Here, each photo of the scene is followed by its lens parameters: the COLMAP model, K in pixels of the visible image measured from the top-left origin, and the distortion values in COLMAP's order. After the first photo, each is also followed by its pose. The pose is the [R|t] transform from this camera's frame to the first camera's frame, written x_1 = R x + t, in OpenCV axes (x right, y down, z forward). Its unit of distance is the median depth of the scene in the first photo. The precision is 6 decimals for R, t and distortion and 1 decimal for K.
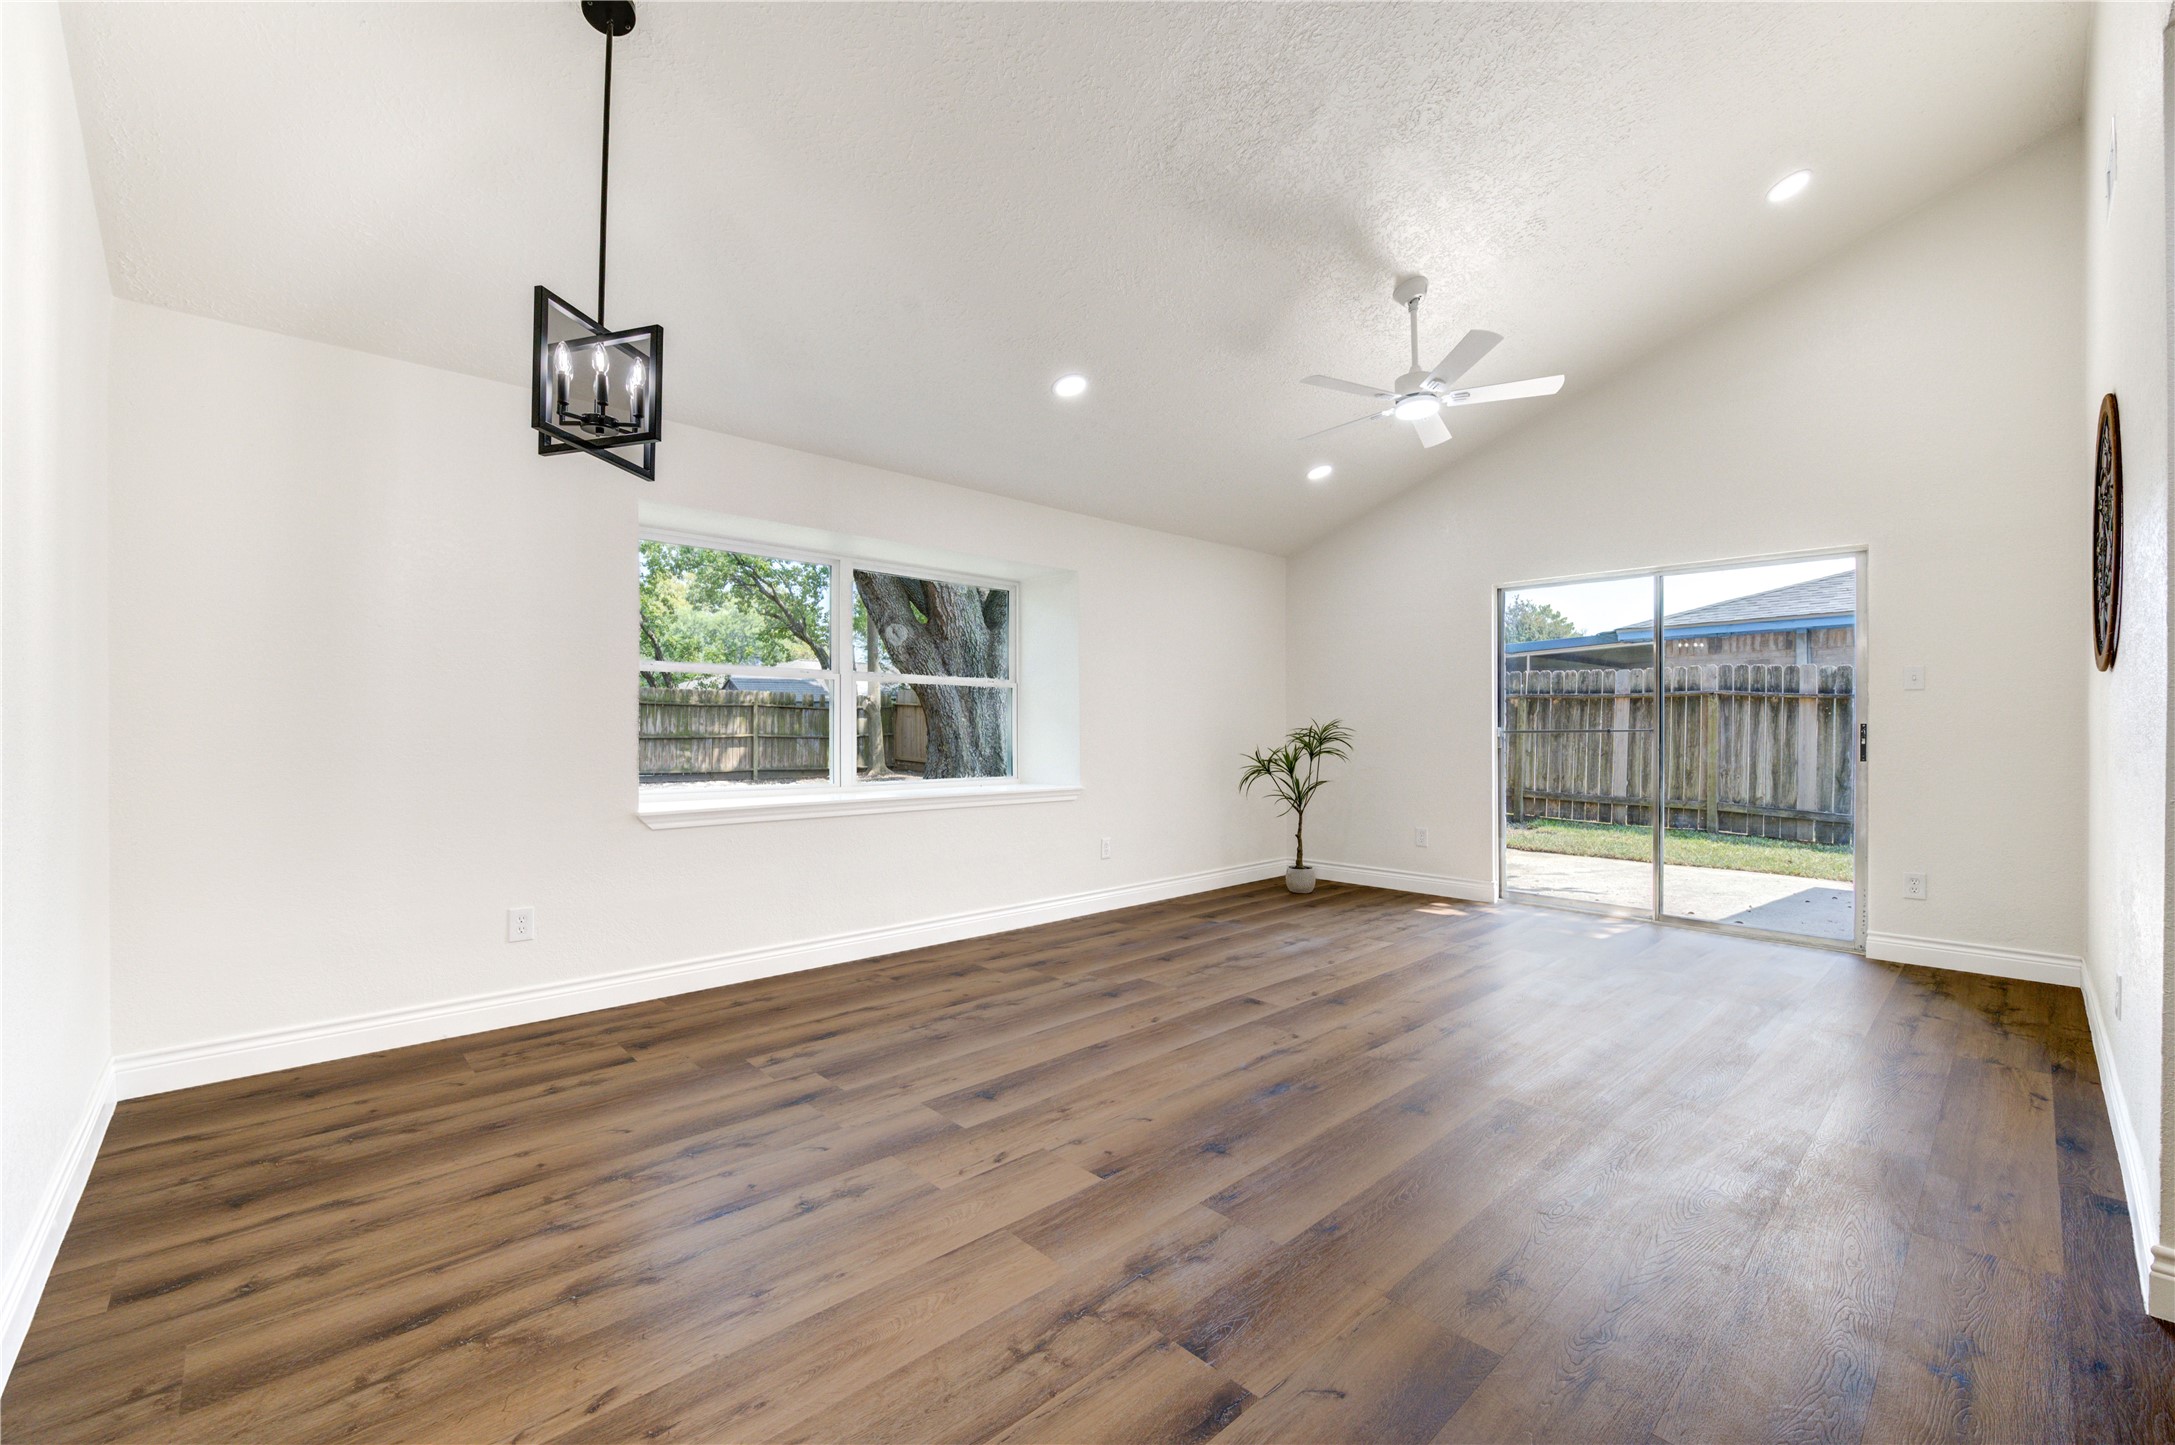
lens RADIAL K [[878.7, 0, 1088.4], [0, 878.7, 752.5], [0, 0, 1]] dist [-0.003196, -0.005038]
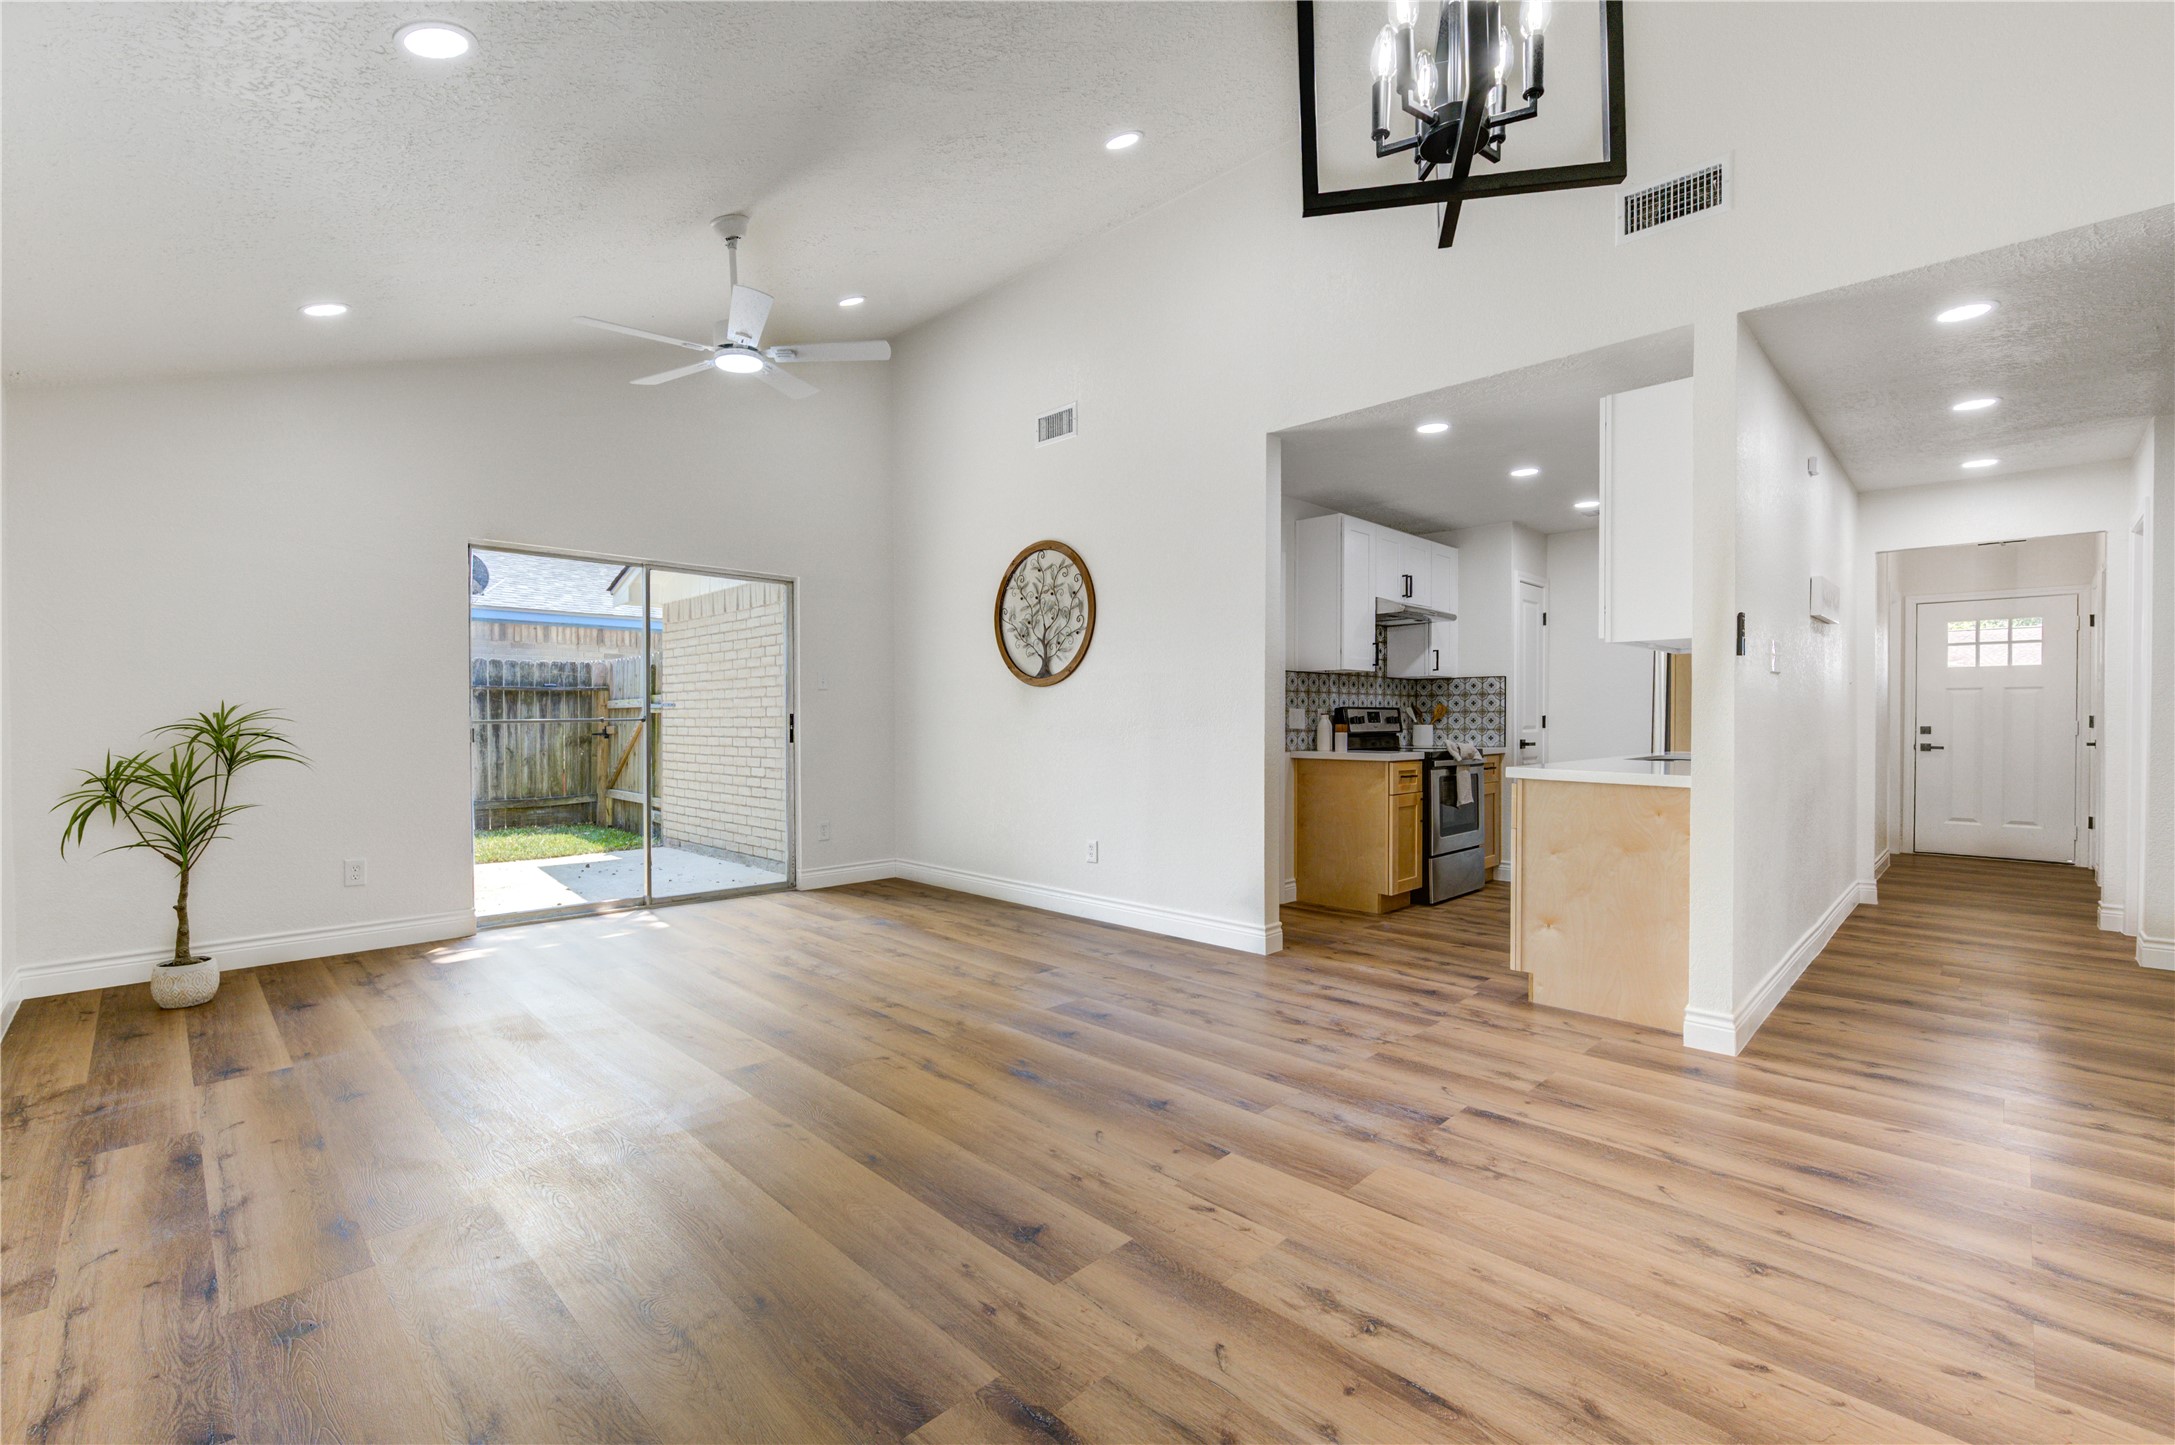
lens RADIAL K [[923.8, 0, 1088.5], [0, 923.8, 730.9], [0, 0, 1]] dist [-0.002187, -0.000378]
pose [[-0.028656, -0.016472, 0.999454, -0.686232], [0.027176, 0.999482, 0.017252, -0.026018], [-0.999220, 0.027655, -0.028194, 0.760752]]
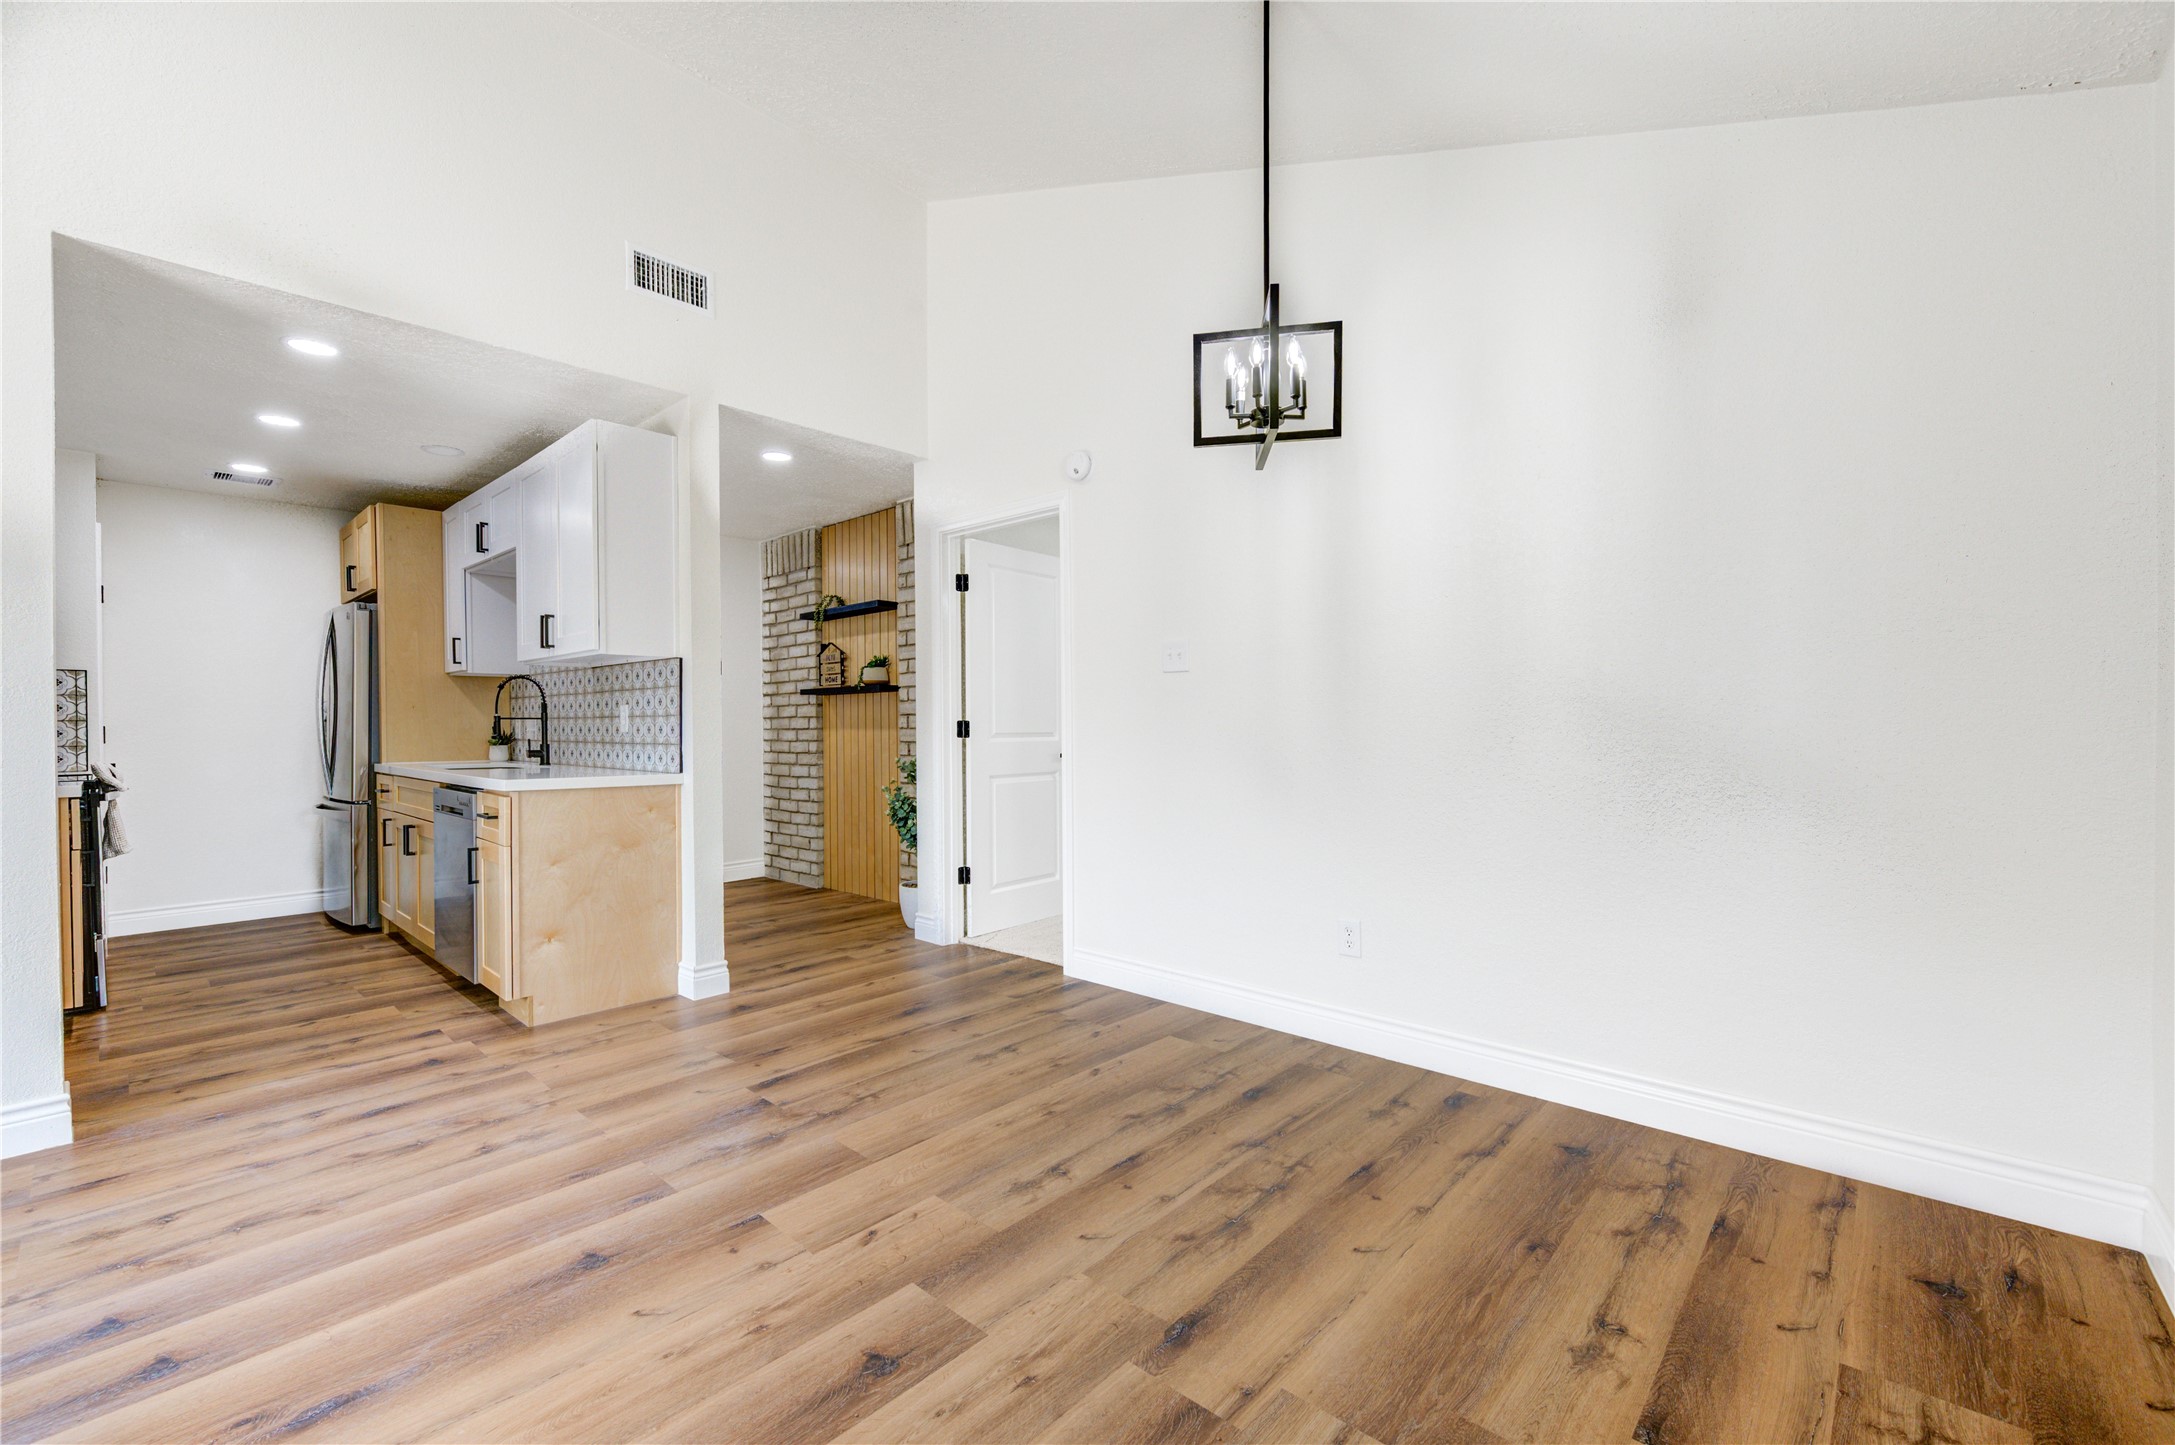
lens RADIAL K [[911.7, 0, 1093.0], [0, 911.7, 727.8], [0, 0, 1]] dist [-0.008341, -0.000442]
pose [[-0.997009, 0.006105, -0.077047, -0.168901], [0.003561, 0.999445, 0.033111, -0.037260], [0.077207, 0.032737, -0.996477, 1.259974]]
